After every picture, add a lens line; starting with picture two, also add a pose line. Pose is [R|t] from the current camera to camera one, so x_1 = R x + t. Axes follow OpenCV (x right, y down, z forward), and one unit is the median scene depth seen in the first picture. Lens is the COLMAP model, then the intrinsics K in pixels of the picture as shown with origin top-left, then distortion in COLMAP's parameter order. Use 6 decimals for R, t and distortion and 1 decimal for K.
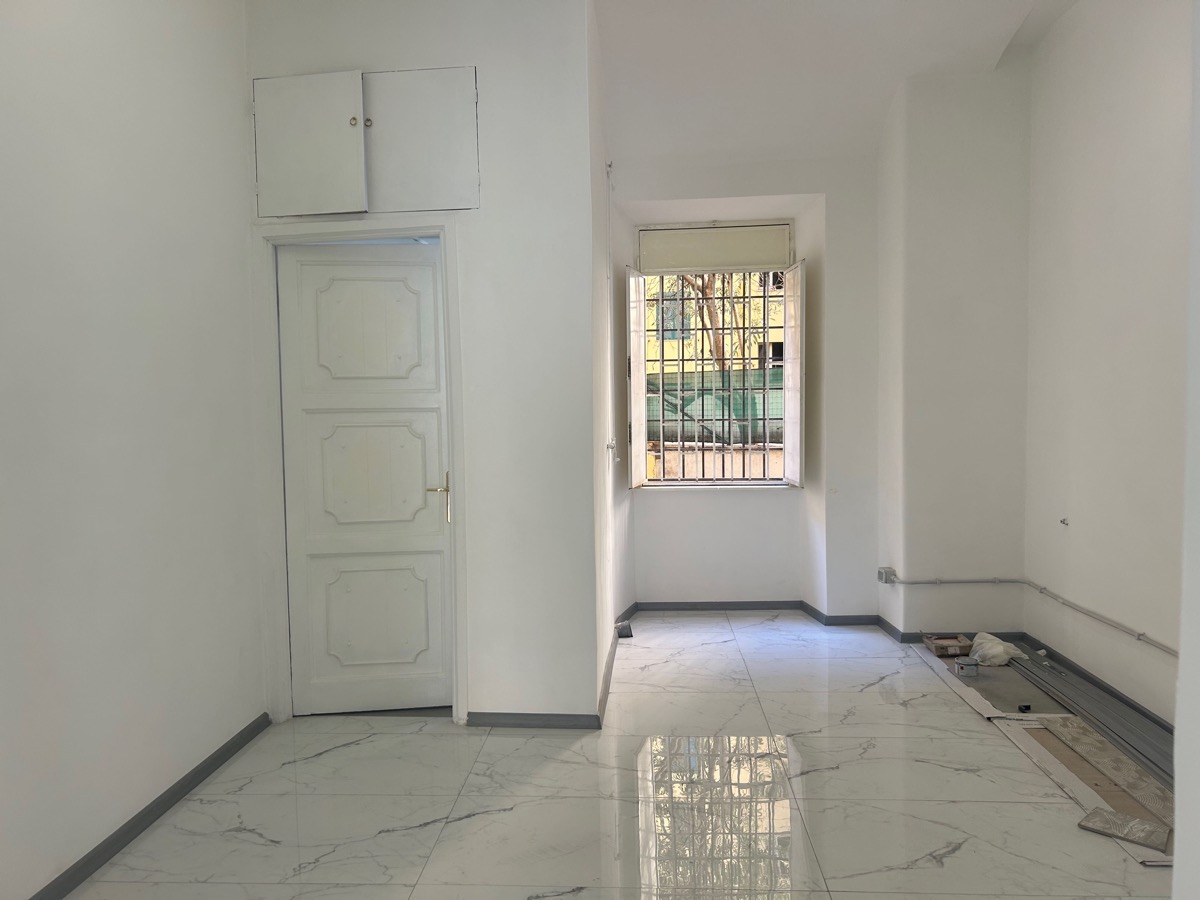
lens RADIAL K [[905.5, 0, 590.7], [0, 905.5, 457.3], [0, 0, 1]] dist [0.046121, -0.050520]
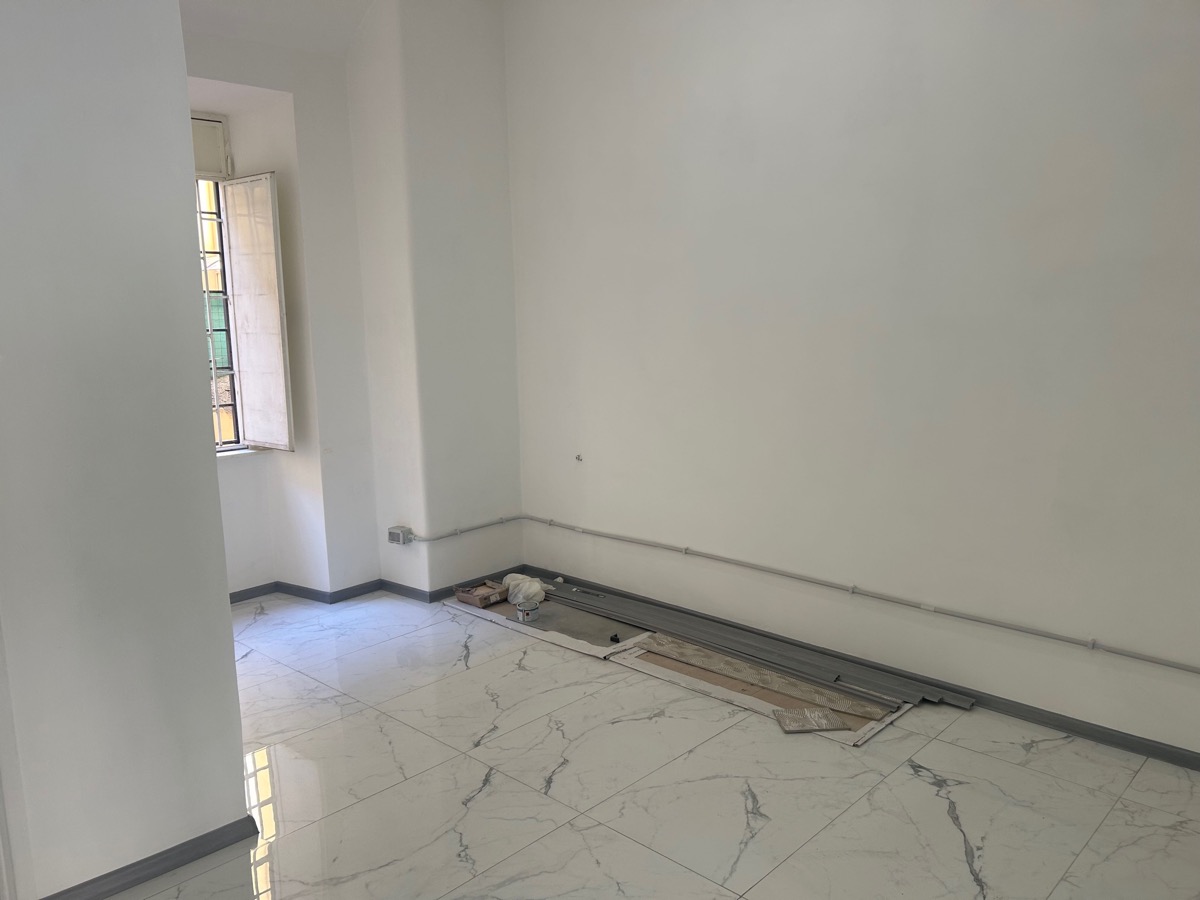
lens RADIAL K [[905.5, 0, 605.7], [0, 905.5, 459.0], [0, 0, 1]] dist [0.046121, -0.050520]
pose [[0.637789, -0.123644, 0.760222, -0.272173], [0.054529, 0.991802, 0.115561, -0.049513], [-0.768279, -0.032249, 0.639303, 0.289786]]
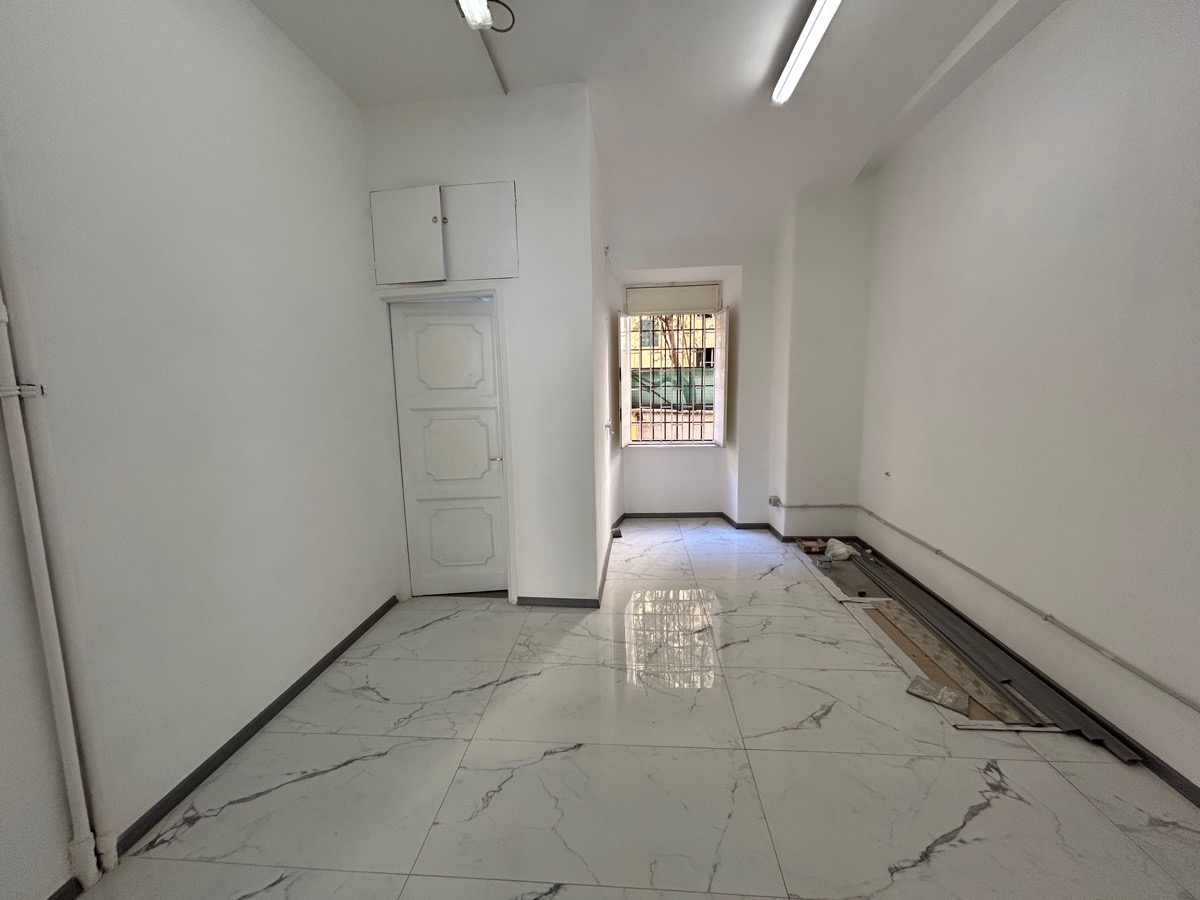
lens RADIAL K [[487.3, 0, 598.5], [0, 487.3, 450.1], [0, 0, 1]] dist [-0.001318, 0.000360]
pose [[0.999926, -0.001693, -0.012039, 0.017166], [0.002691, 0.996510, 0.083432, -0.044140], [0.011856, -0.083458, 0.996441, 0.136591]]
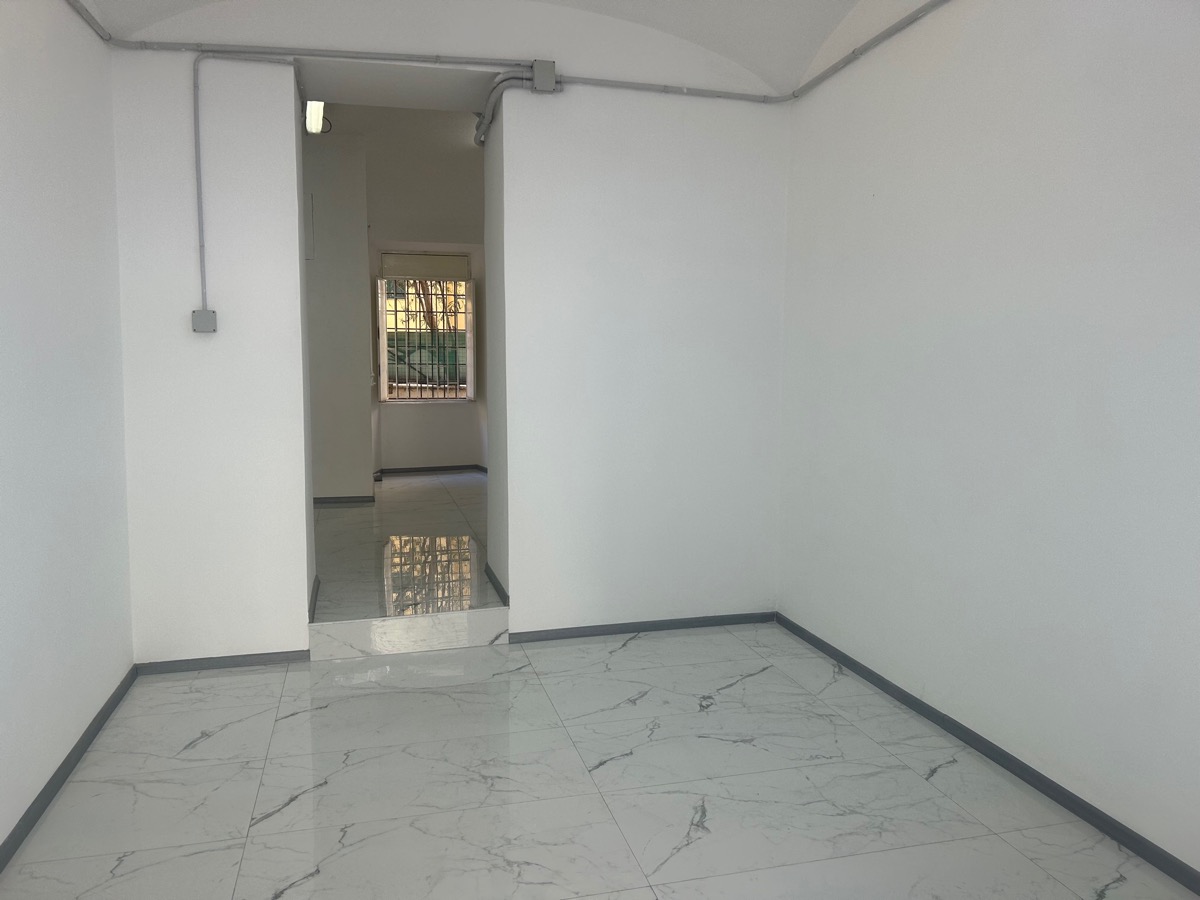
lens RADIAL K [[905.5, 0, 605.4], [0, 905.5, 438.2], [0, 0, 1]] dist [0.046121, -0.050520]
pose [[0.946552, -0.009851, 0.322400, -0.139440], [0.000465, 0.999574, 0.029177, 0.067637], [-0.322550, -0.027467, 0.946154, -1.035927]]
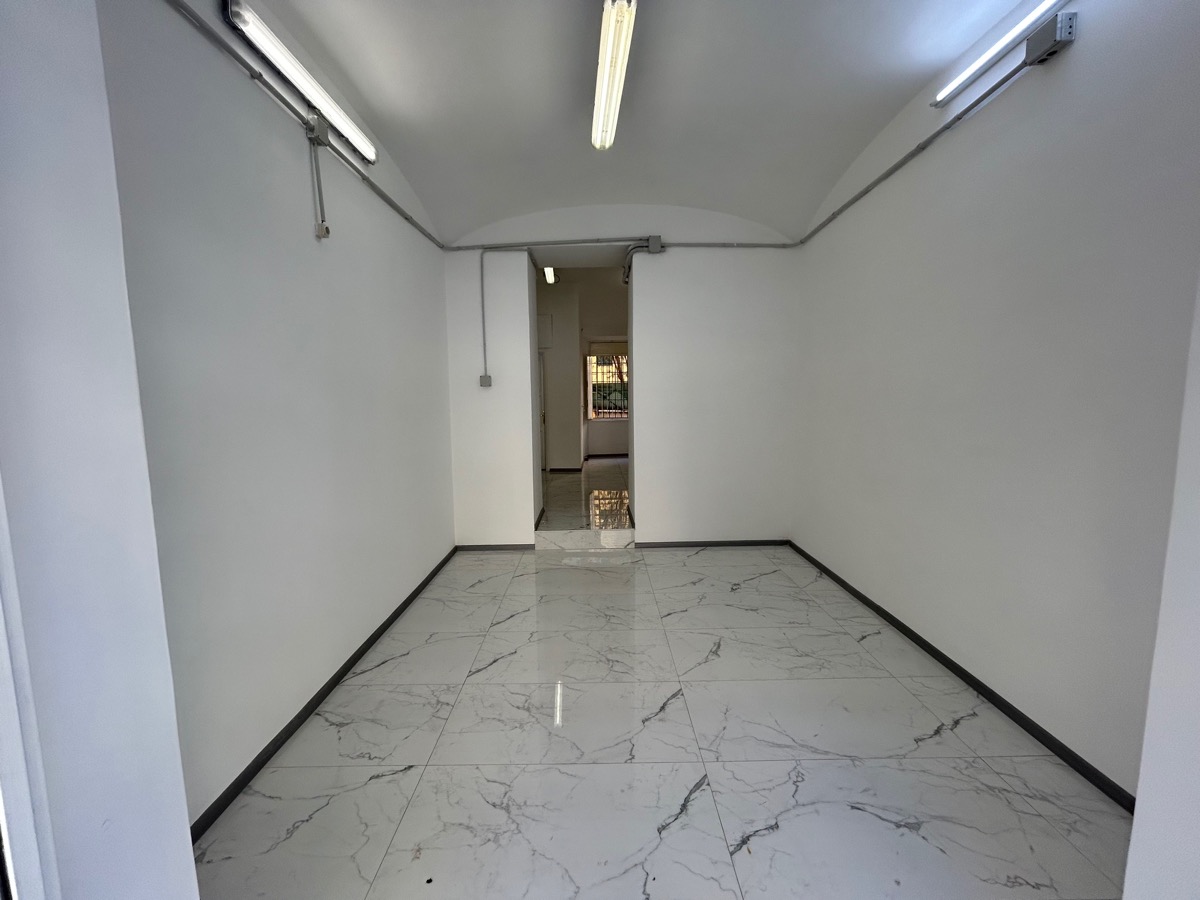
lens RADIAL K [[487.3, 0, 599.7], [0, 487.3, 448.6], [0, 0, 1]] dist [-0.001318, 0.000360]
pose [[0.997203, -0.003953, 0.074630, -0.061883], [0.000281, 0.998791, 0.049148, 0.066313], [-0.074734, -0.048990, 0.995999, -1.057672]]
